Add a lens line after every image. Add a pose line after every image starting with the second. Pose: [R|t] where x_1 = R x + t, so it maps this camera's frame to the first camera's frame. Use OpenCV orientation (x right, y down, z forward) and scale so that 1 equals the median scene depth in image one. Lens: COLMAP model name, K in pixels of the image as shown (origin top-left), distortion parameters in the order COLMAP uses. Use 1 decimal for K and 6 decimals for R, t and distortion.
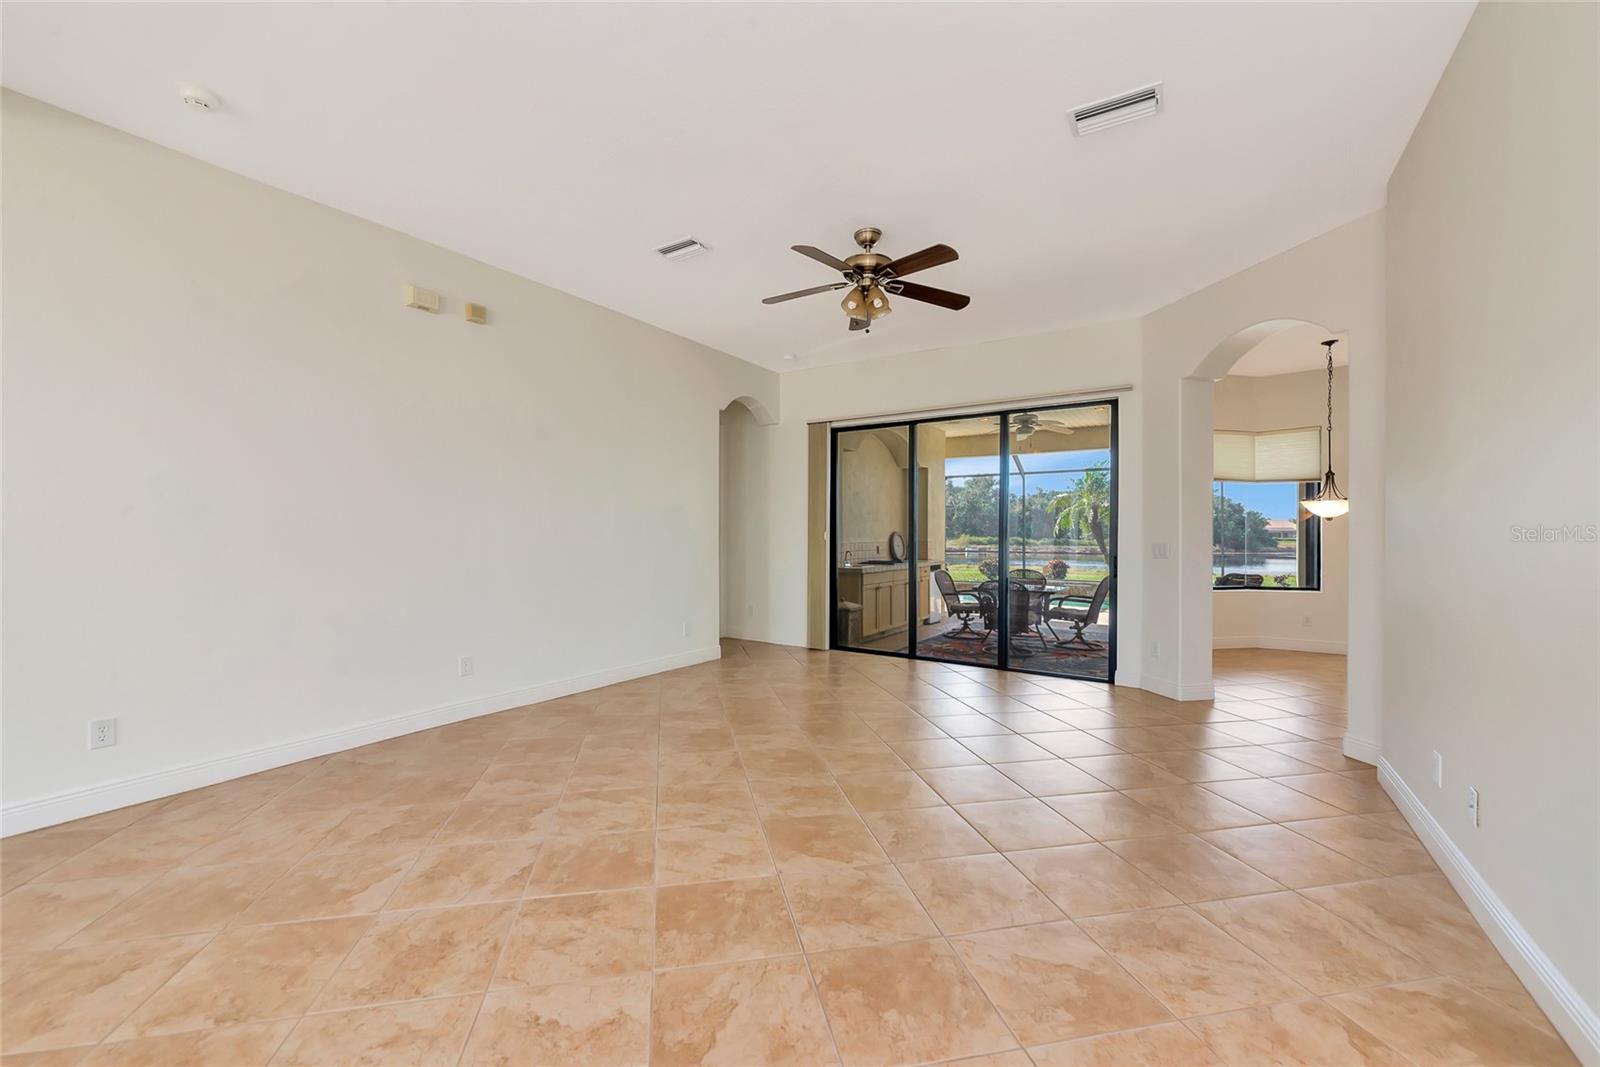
lens RADIAL K [[650.7, 0, 805.2], [0, 650.7, 541.1], [0, 0, 1]] dist [-0.001558, -0.001066]
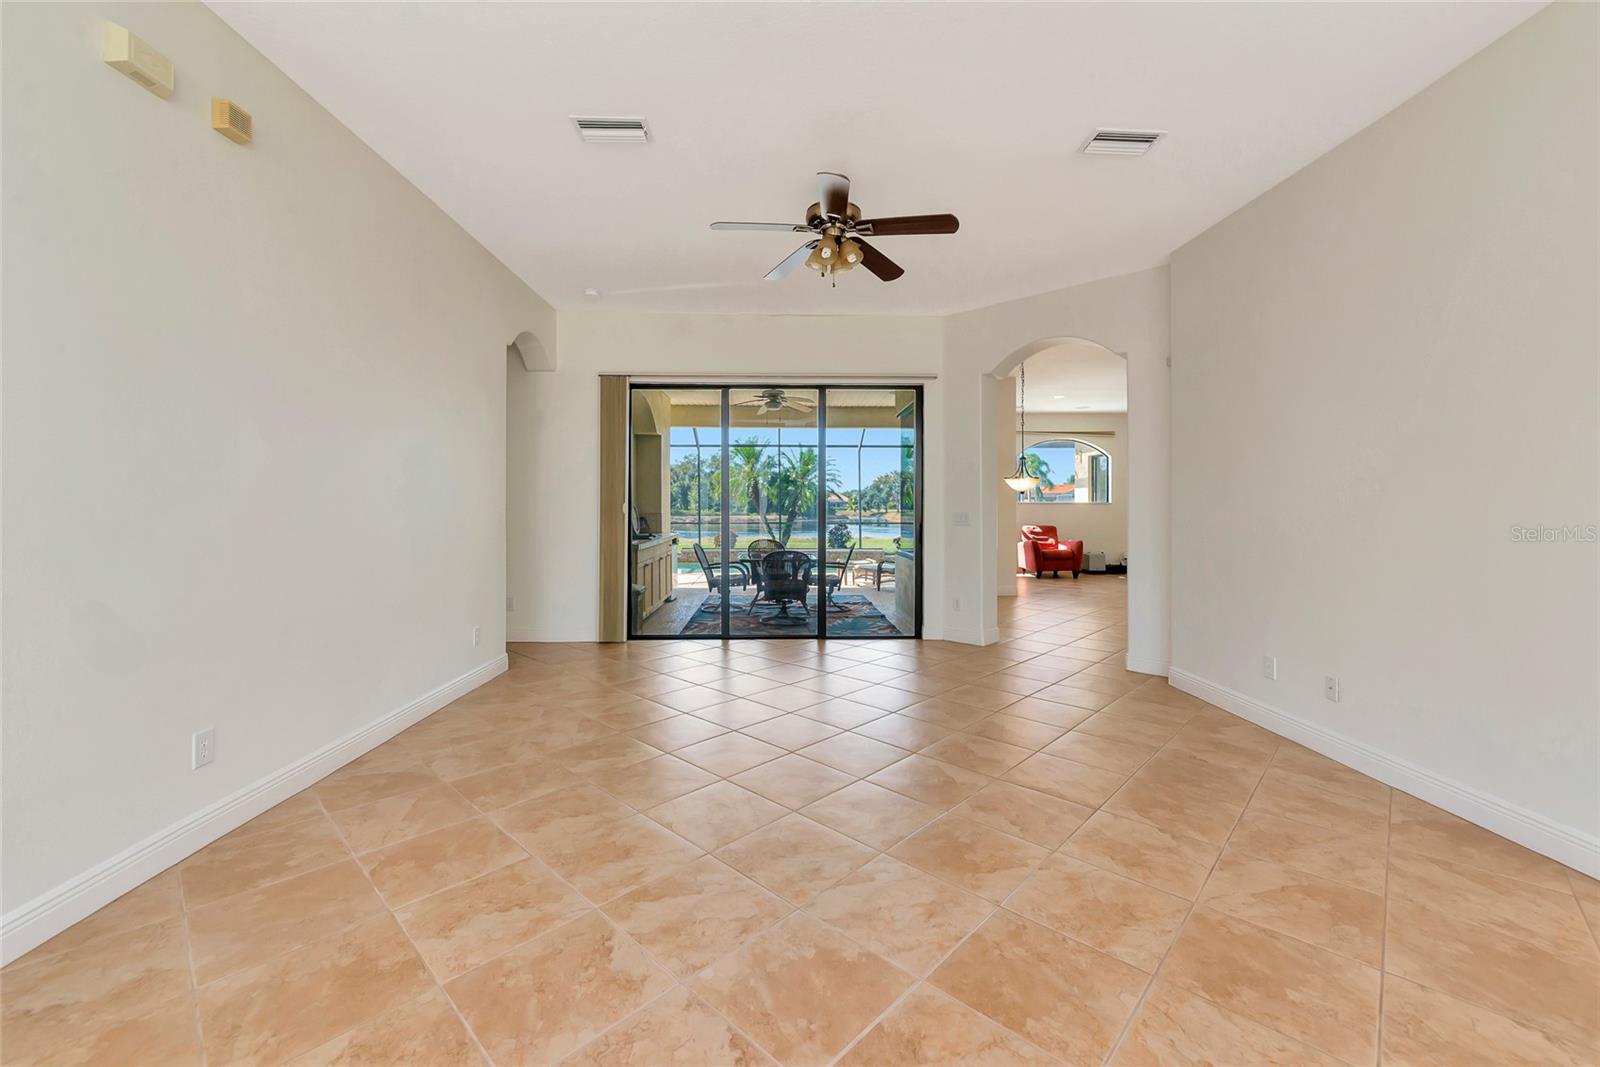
lens RADIAL K [[650.7, 0, 810.4], [0, 650.7, 500.5], [0, 0, 1]] dist [-0.001558, -0.001066]
pose [[0.813833, -0.000205, 0.581098, -0.348935], [0.010553, 0.999840, -0.014427, -0.004606], [-0.581003, 0.017874, 0.813705, 0.206836]]
